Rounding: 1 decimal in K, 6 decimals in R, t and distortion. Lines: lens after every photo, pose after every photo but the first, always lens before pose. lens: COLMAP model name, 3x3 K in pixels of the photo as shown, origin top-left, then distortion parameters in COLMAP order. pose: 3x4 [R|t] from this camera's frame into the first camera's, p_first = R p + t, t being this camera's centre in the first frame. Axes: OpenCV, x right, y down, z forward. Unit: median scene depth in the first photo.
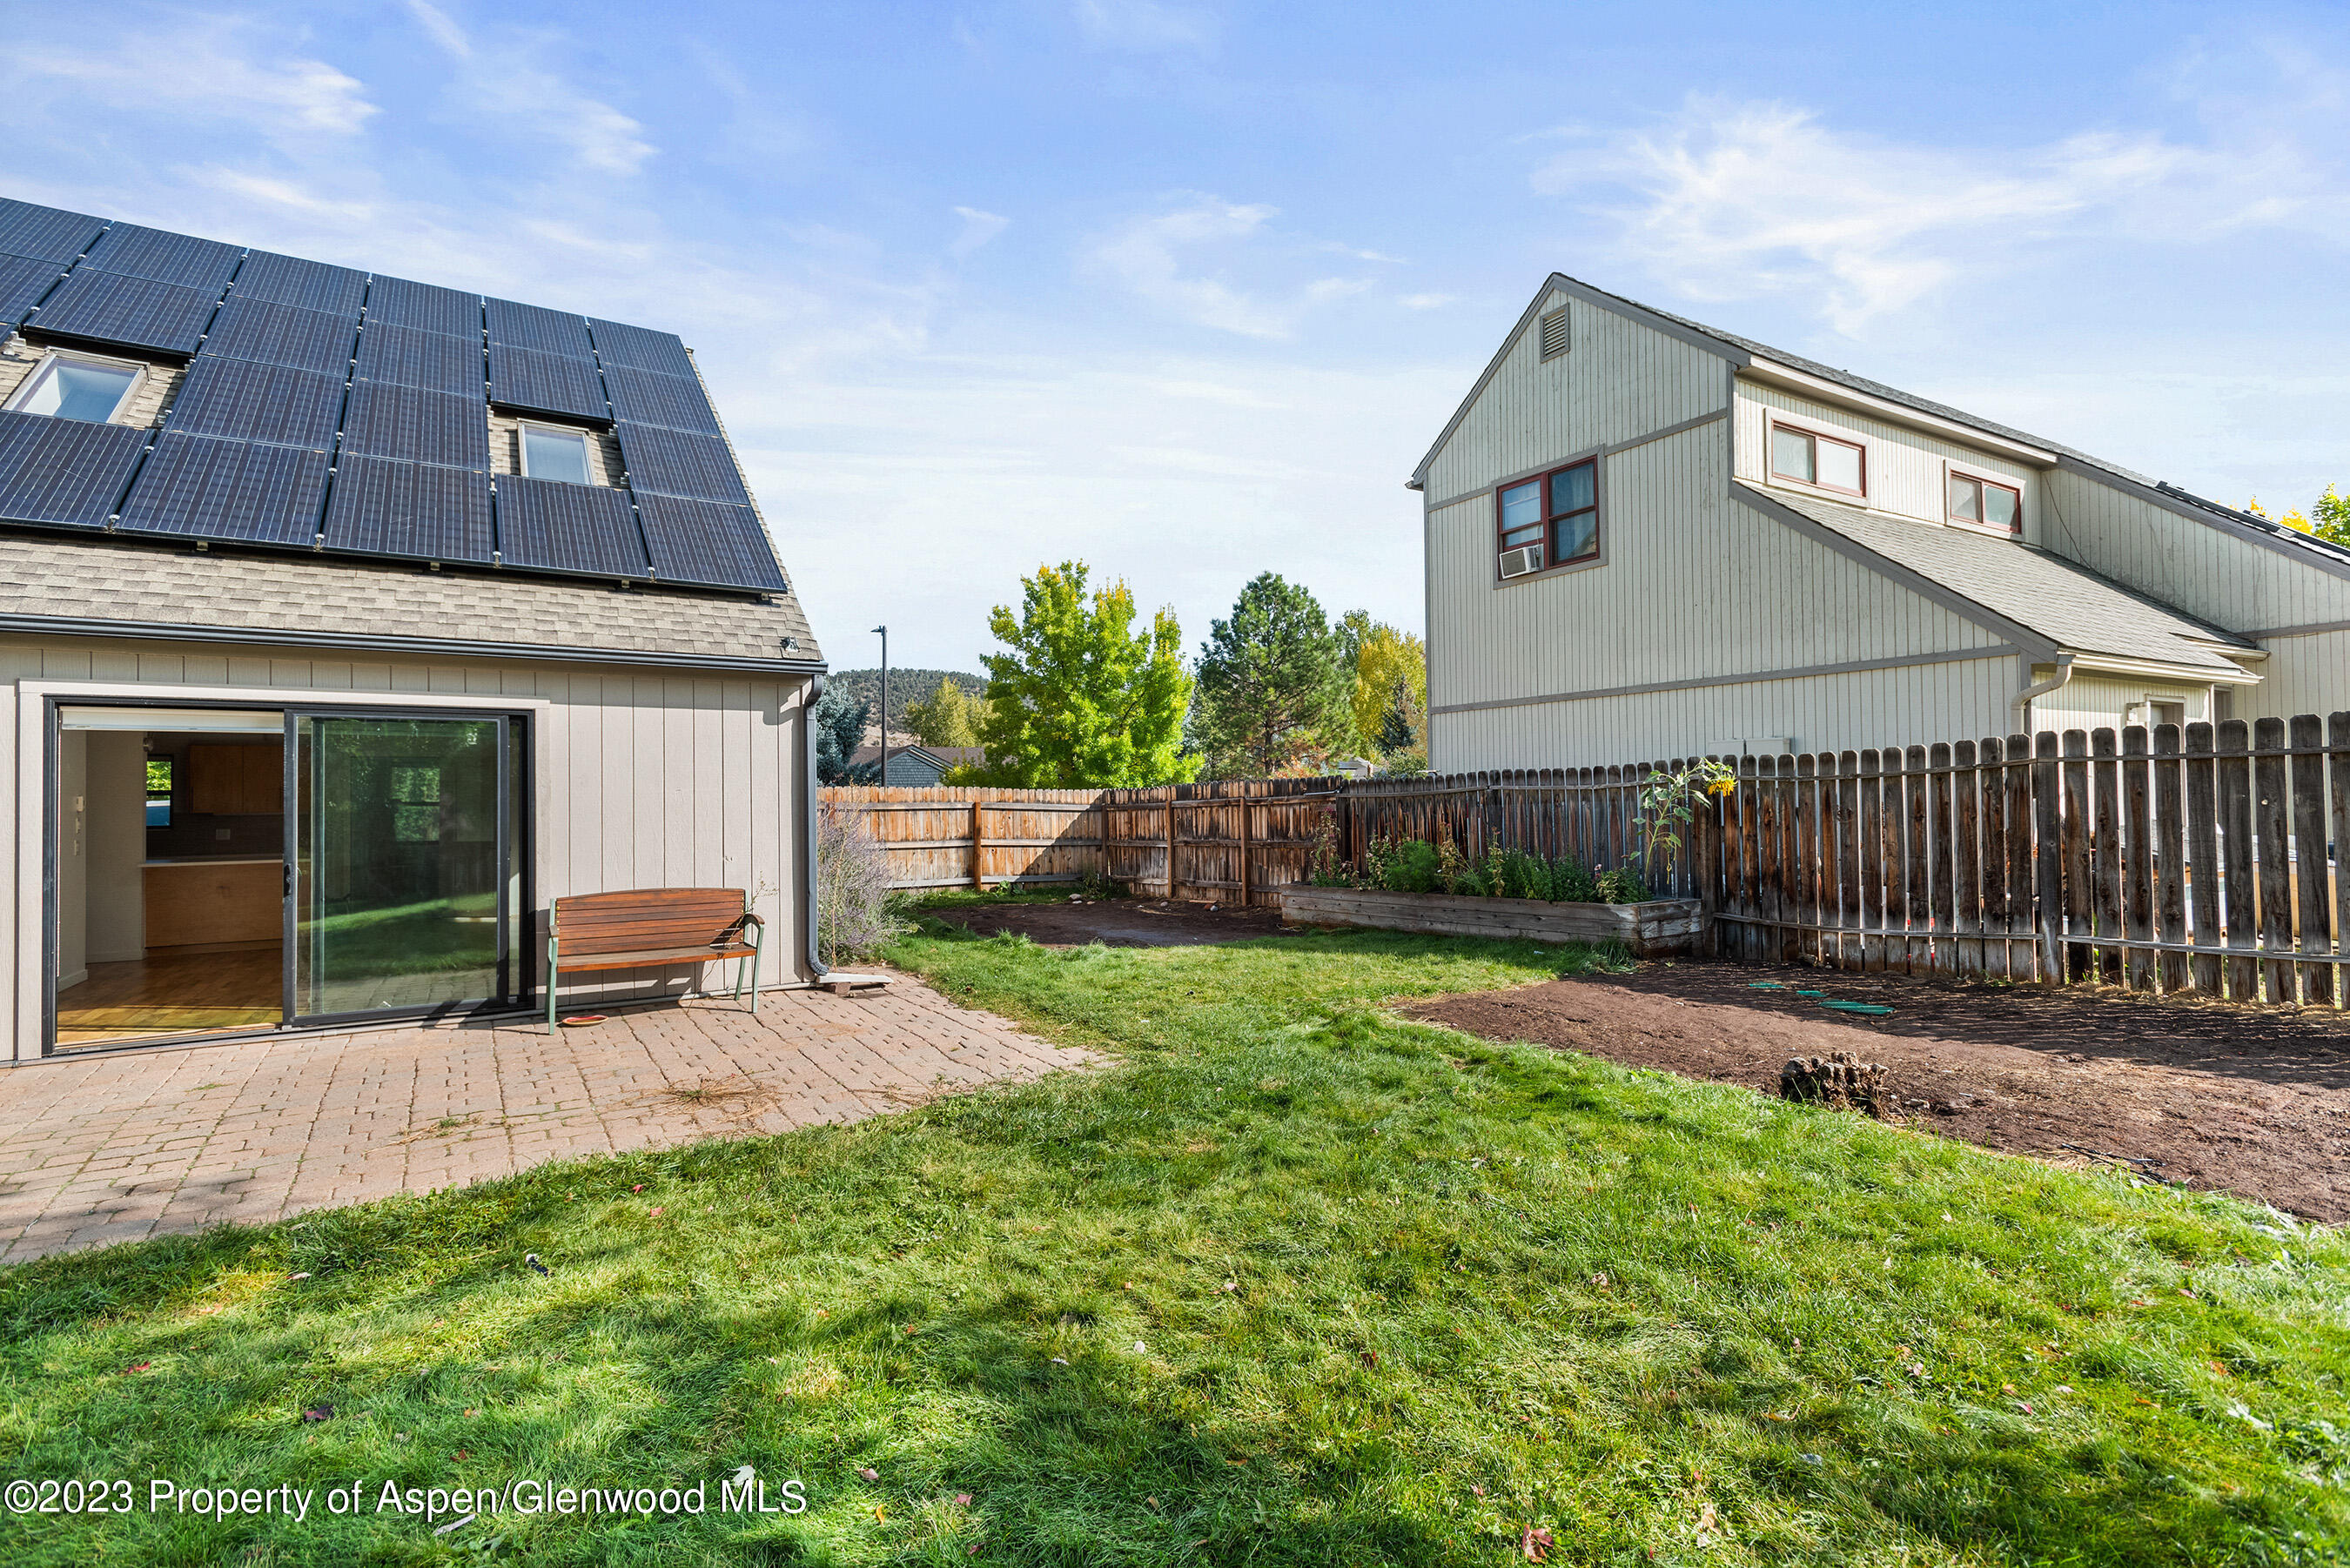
lens RADIAL K [[1099.4, 0, 1175.0], [0, 1099.4, 784.0], [0, 0, 1]] dist [0.011670, -0.000430]
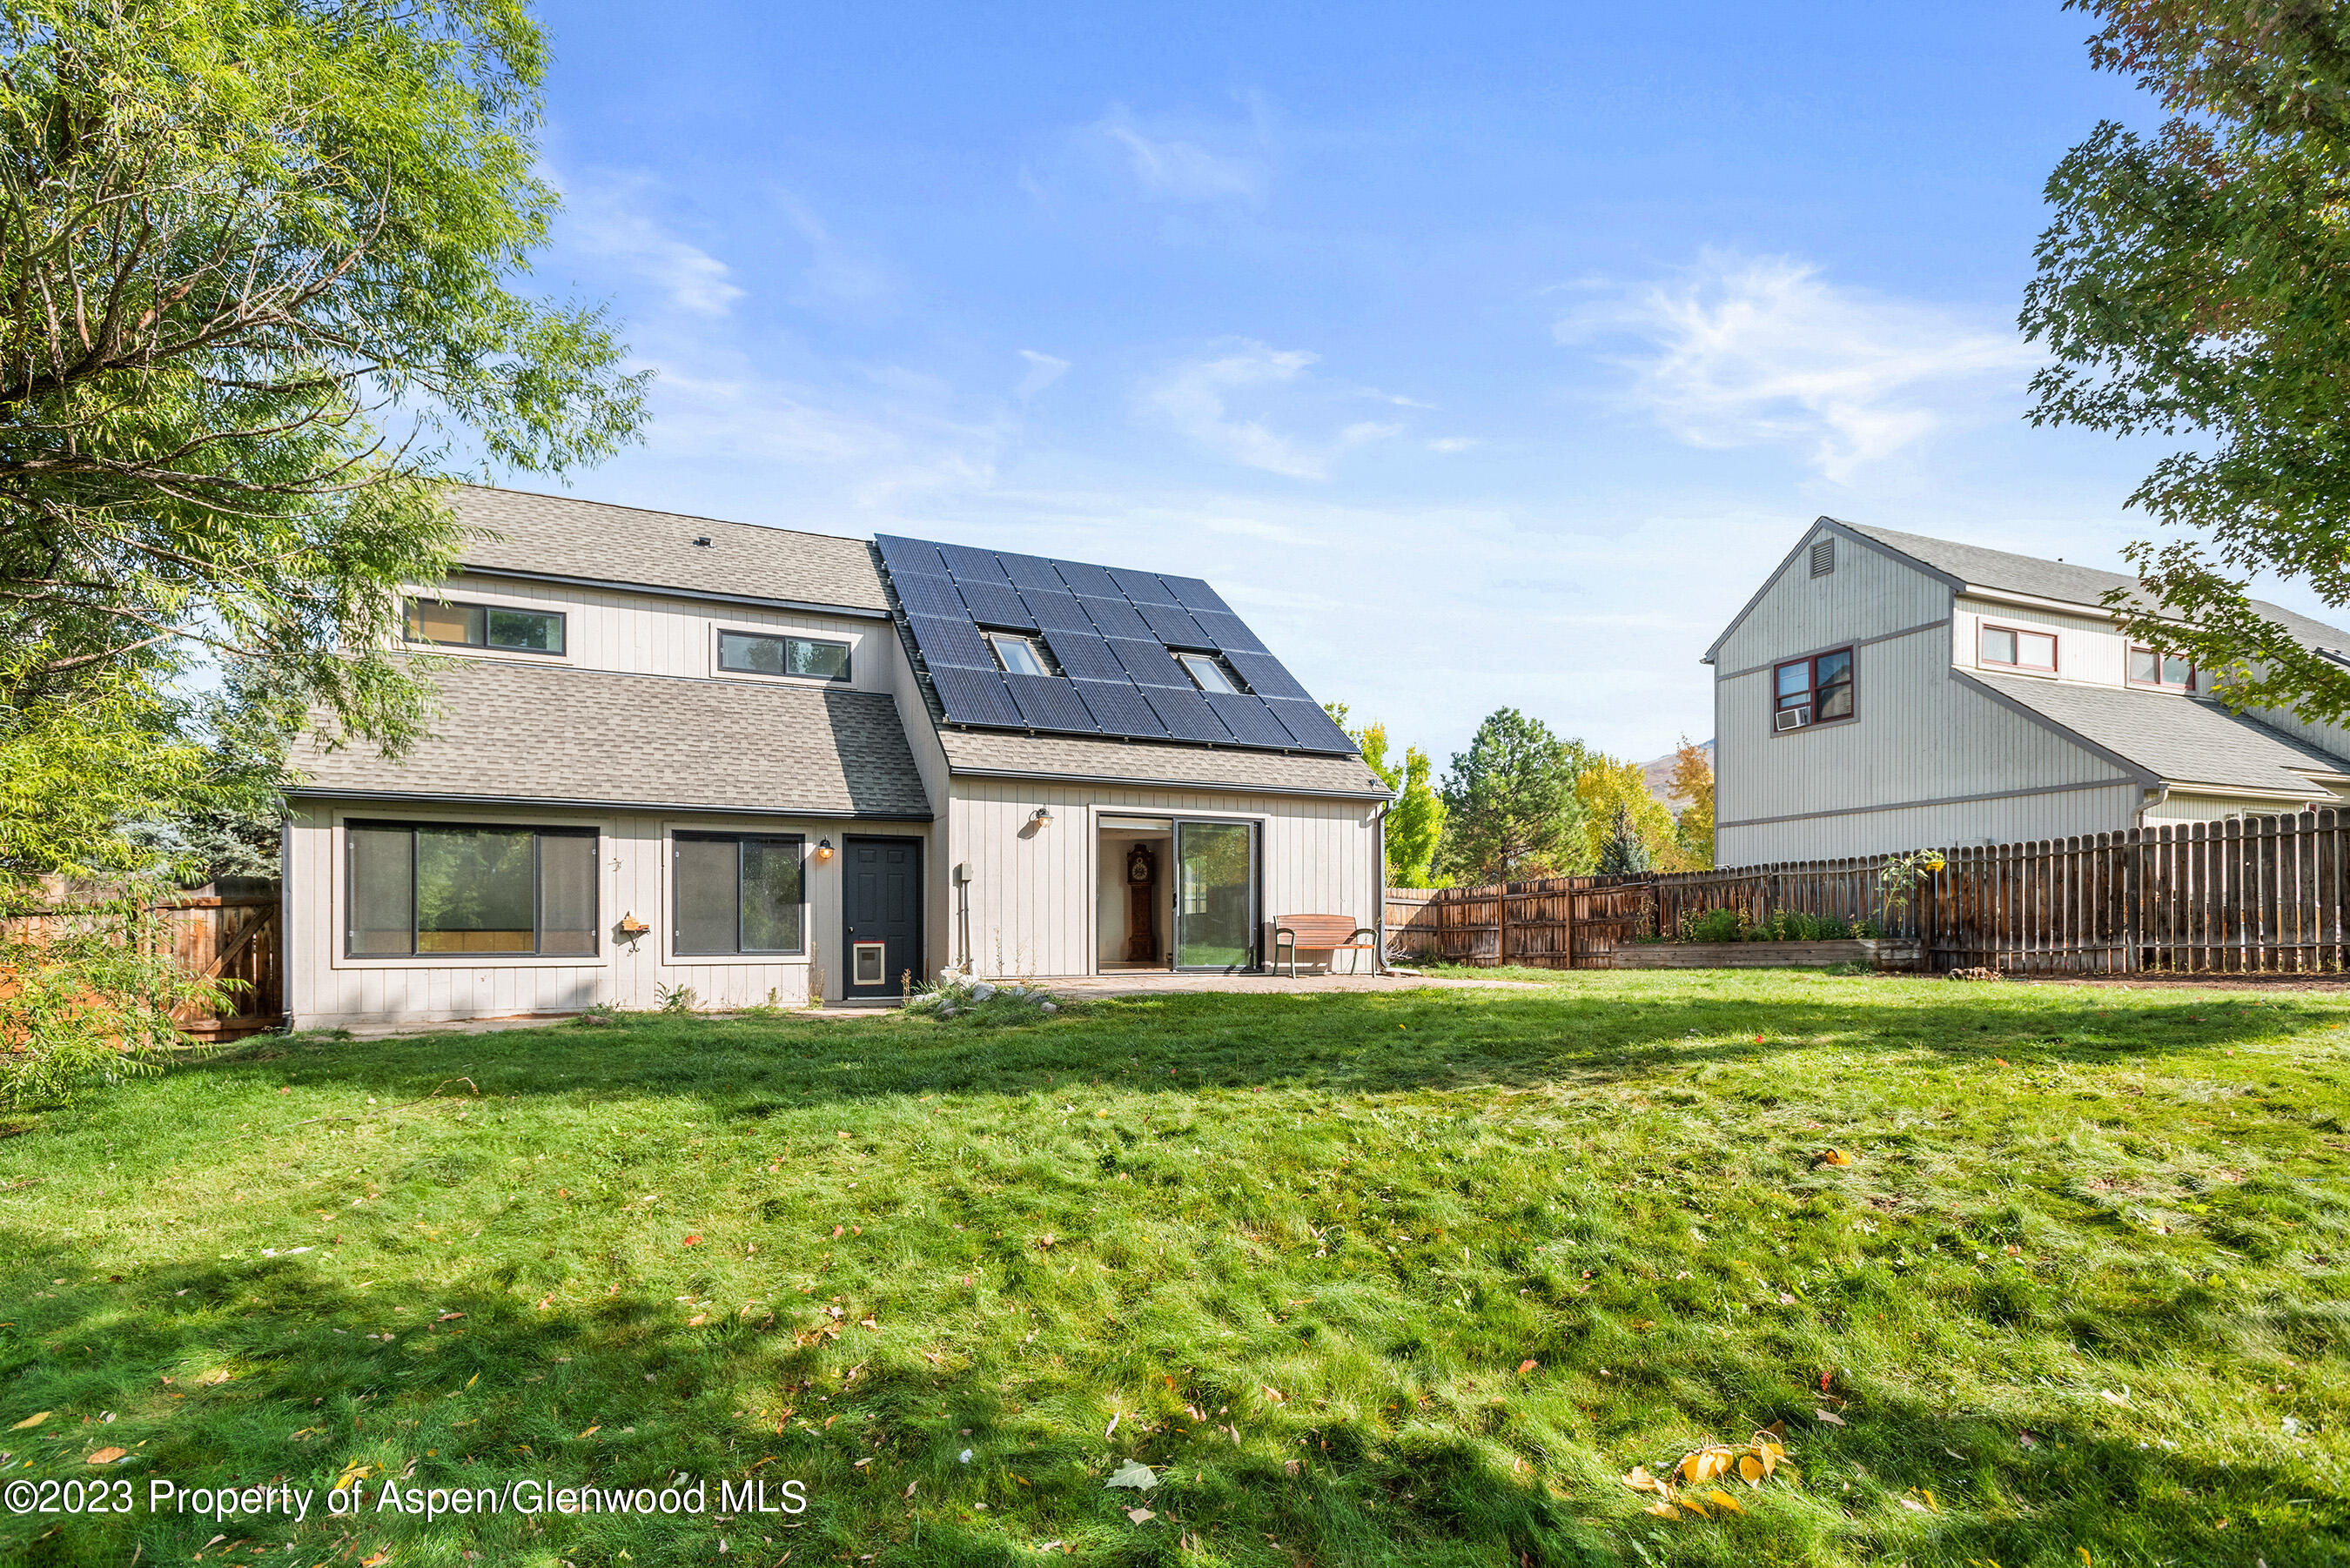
lens RADIAL K [[1159.6, 0, 1173.1], [0, 1159.6, 939.2], [0, 0, 1]] dist [0.012704, -0.000574]
pose [[0.989401, 0.011868, -0.144722, -0.302505], [-0.009616, 0.999822, 0.016250, 0.077138], [0.144889, -0.014686, 0.989339, -0.715810]]
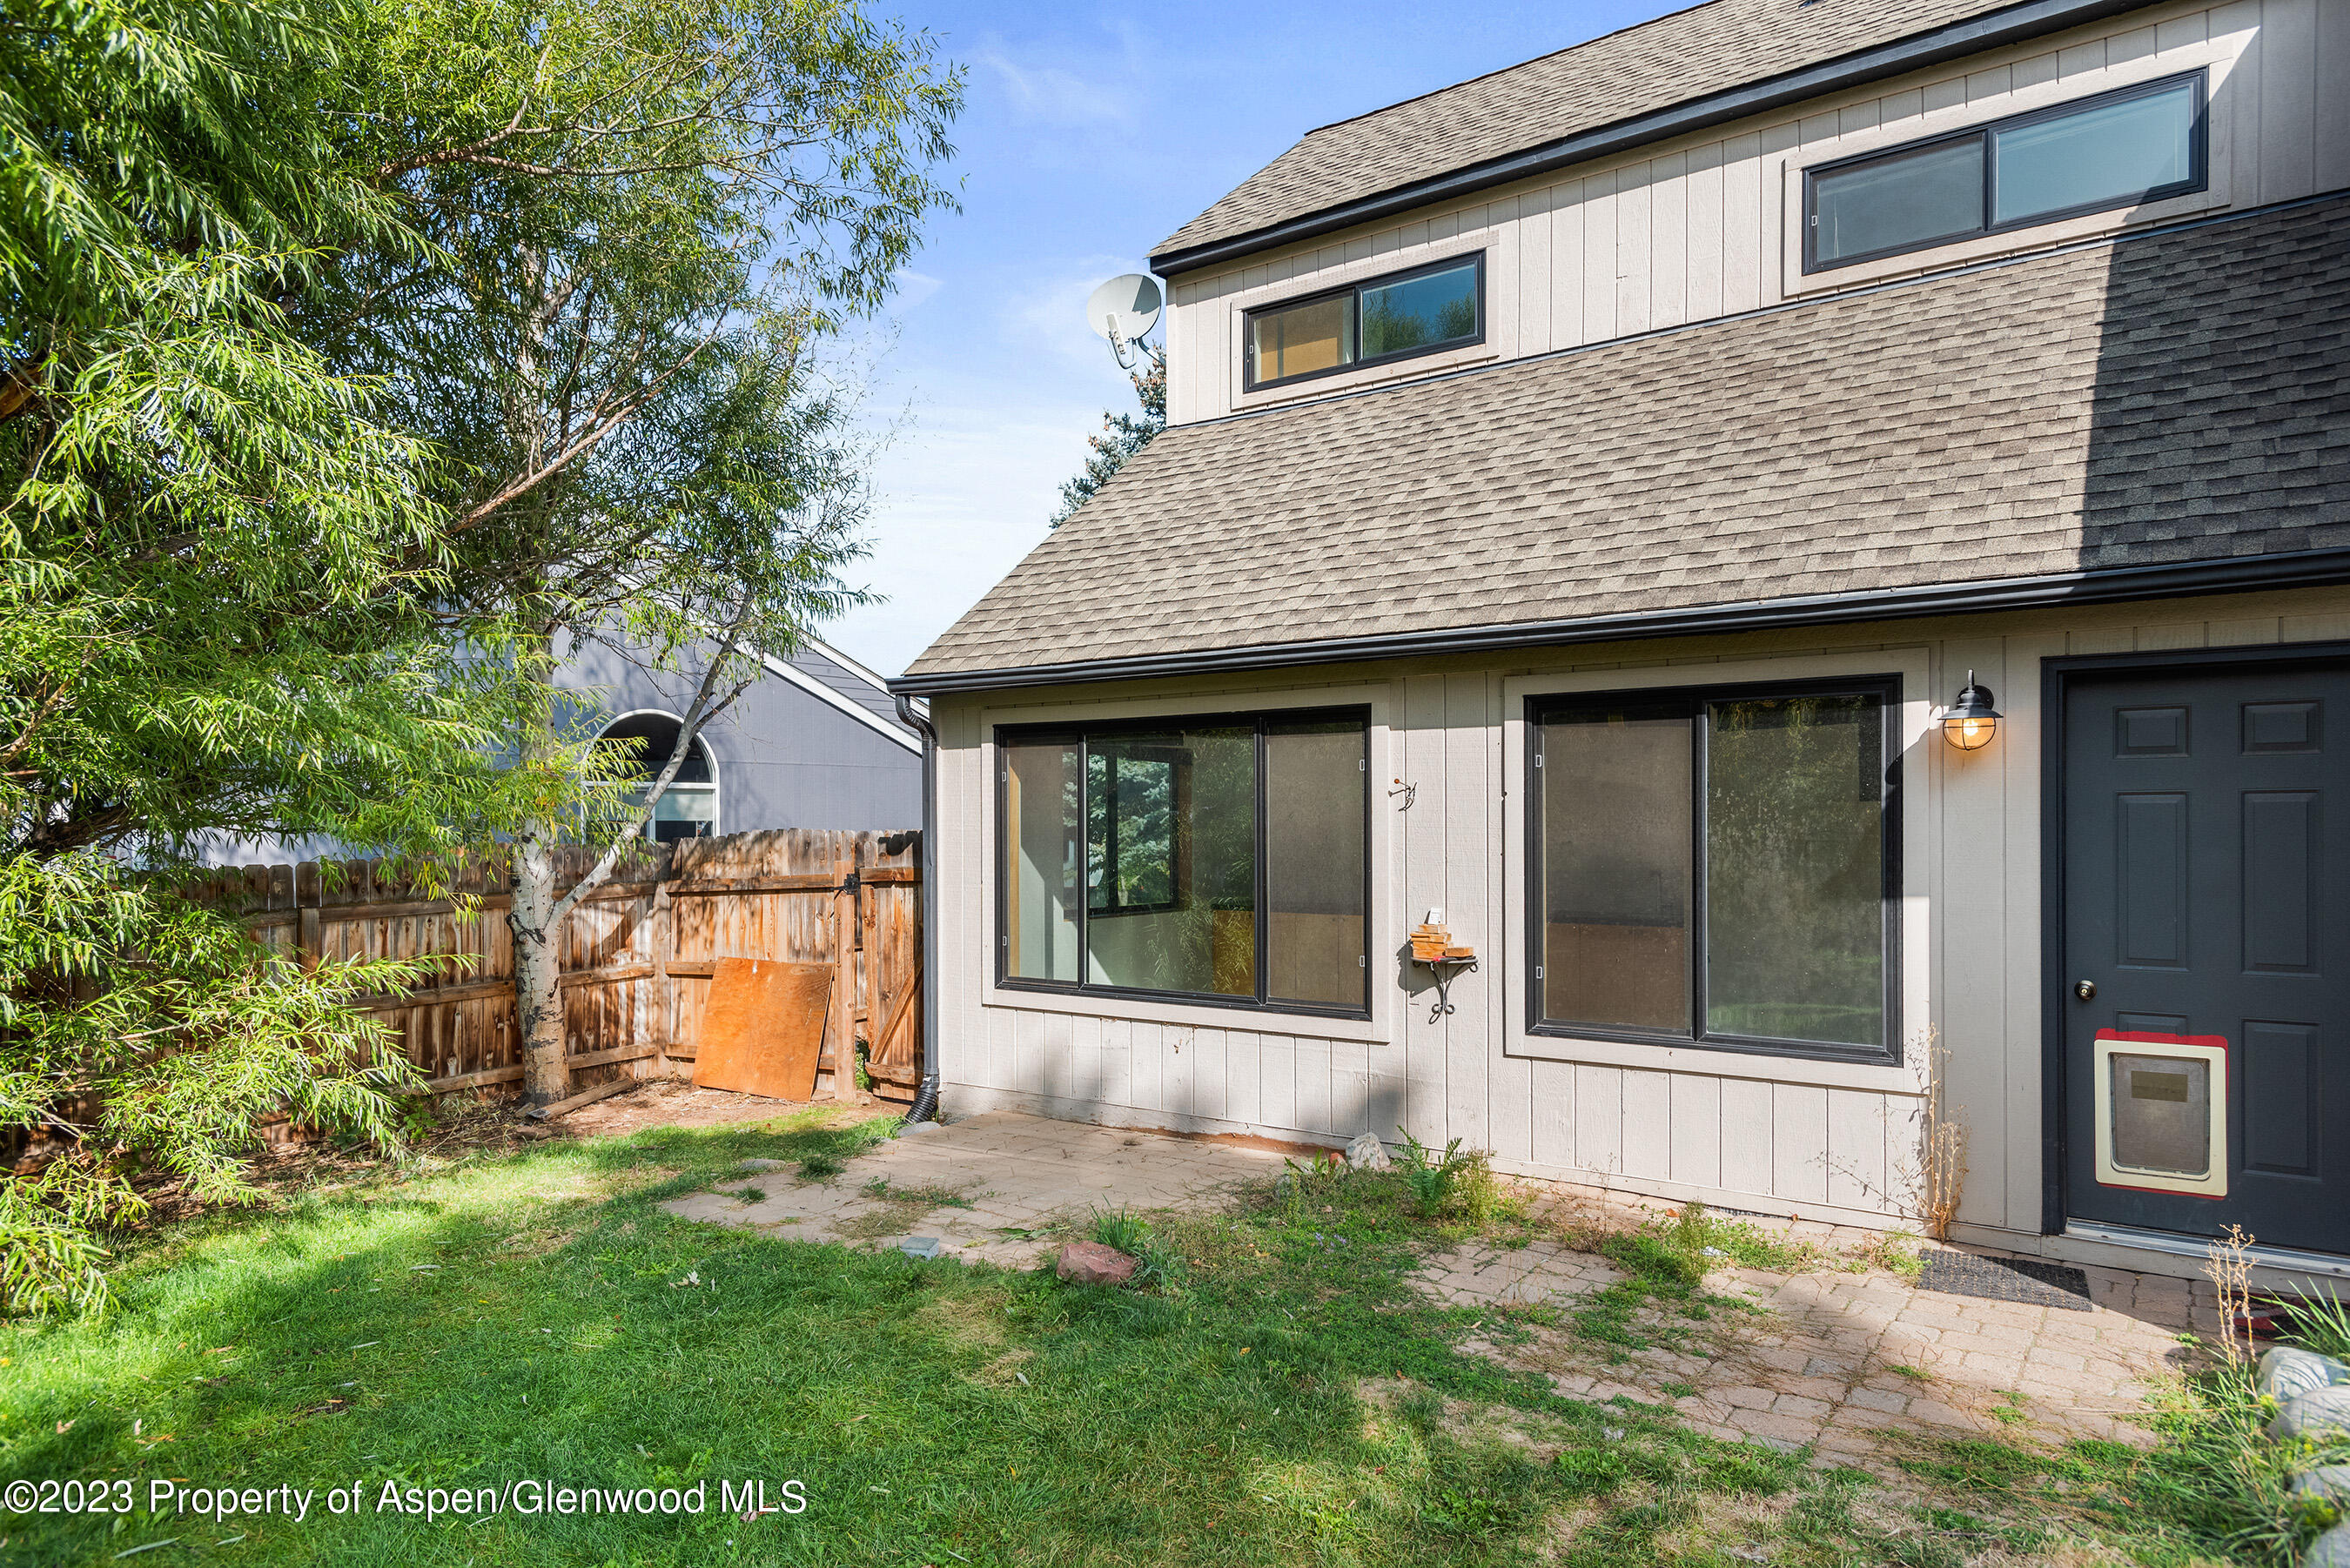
lens RADIAL K [[1452.4, 0, 1174.8], [0, 1452.4, 826.7], [0, 0, 1]] dist [0.002605, 0.000586]
pose [[0.369535, 0.013182, -0.929123, -0.523558], [0.009491, 0.999794, 0.017959, 0.026591], [0.929168, -0.015455, 0.369333, 0.084212]]
